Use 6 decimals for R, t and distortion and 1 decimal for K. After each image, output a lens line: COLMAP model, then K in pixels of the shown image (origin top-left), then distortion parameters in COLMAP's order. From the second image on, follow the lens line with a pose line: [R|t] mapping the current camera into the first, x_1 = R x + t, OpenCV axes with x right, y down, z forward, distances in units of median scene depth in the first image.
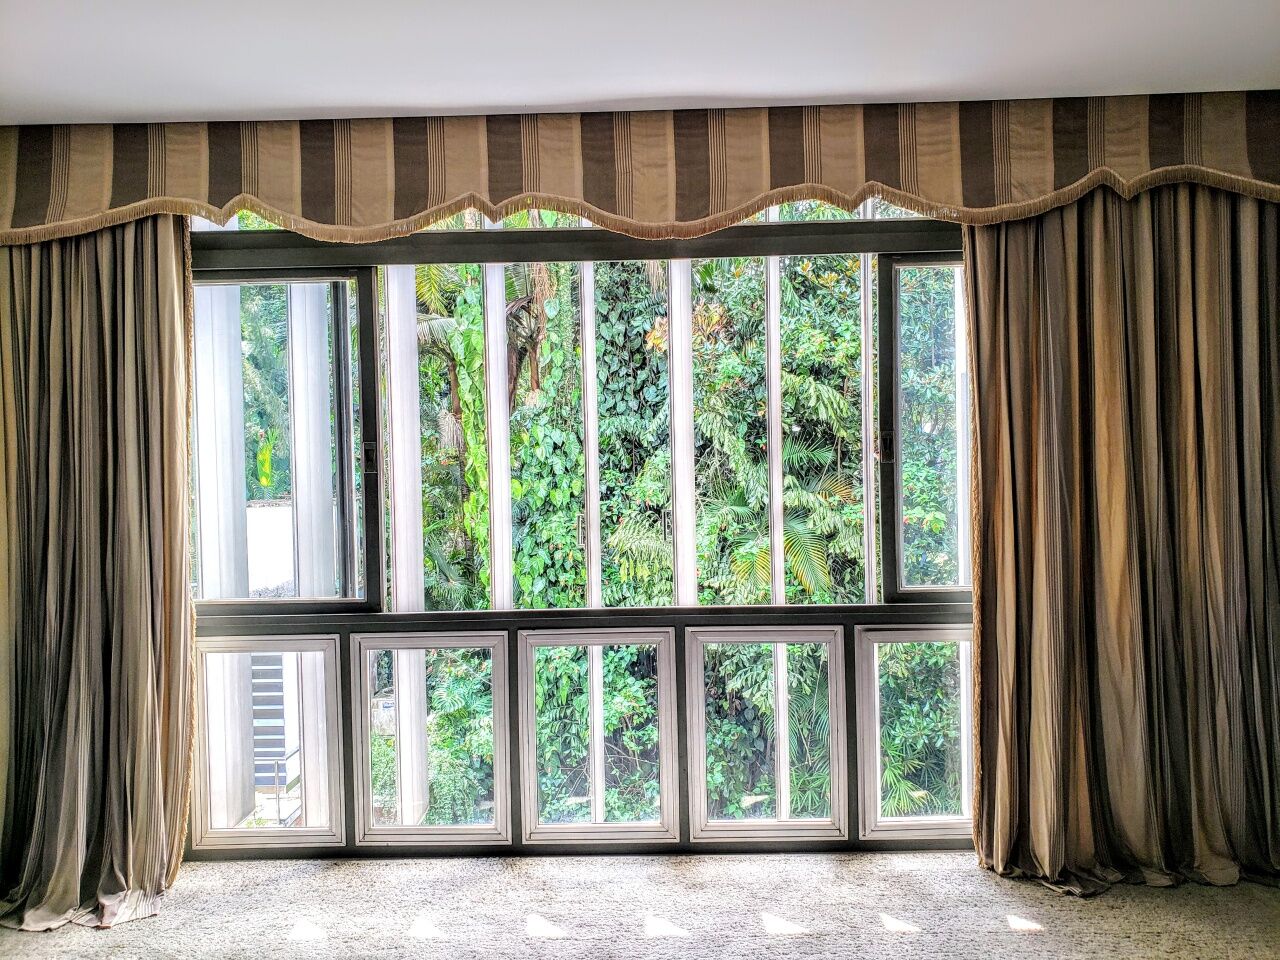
lens RADIAL K [[1016.5, 0, 640.0], [0, 1016.5, 482.2], [0, 0, 1]] dist [0.037002, -0.002591]
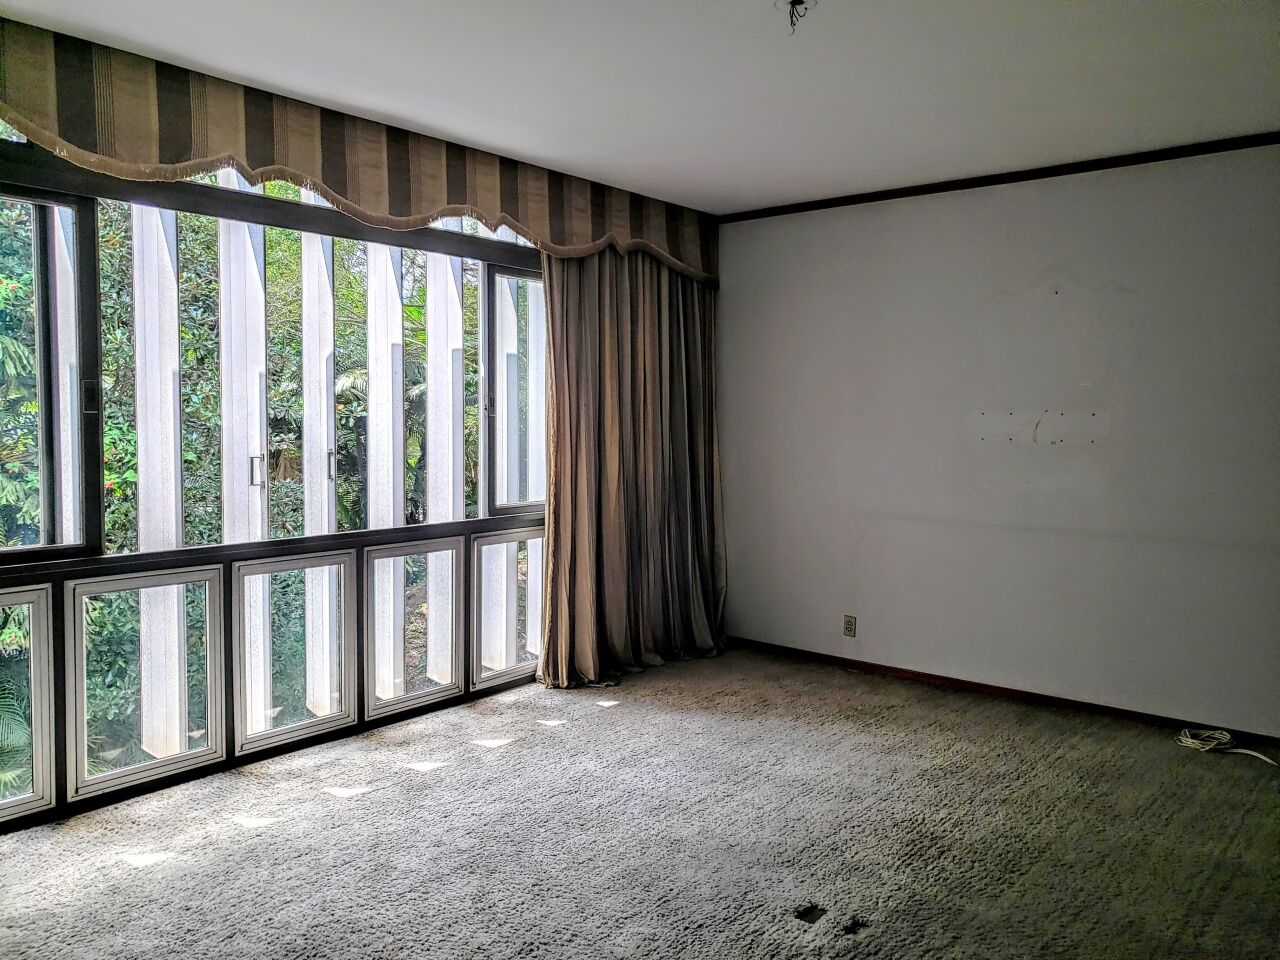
lens RADIAL K [[1016.5, 0, 631.7], [0, 1016.5, 473.9], [0, 0, 1]] dist [0.037002, -0.002591]
pose [[0.619133, -0.020288, 0.785024, -0.760779], [-0.009934, 0.999384, 0.033663, 0.012113], [-0.785223, -0.028641, 0.618550, -0.006669]]
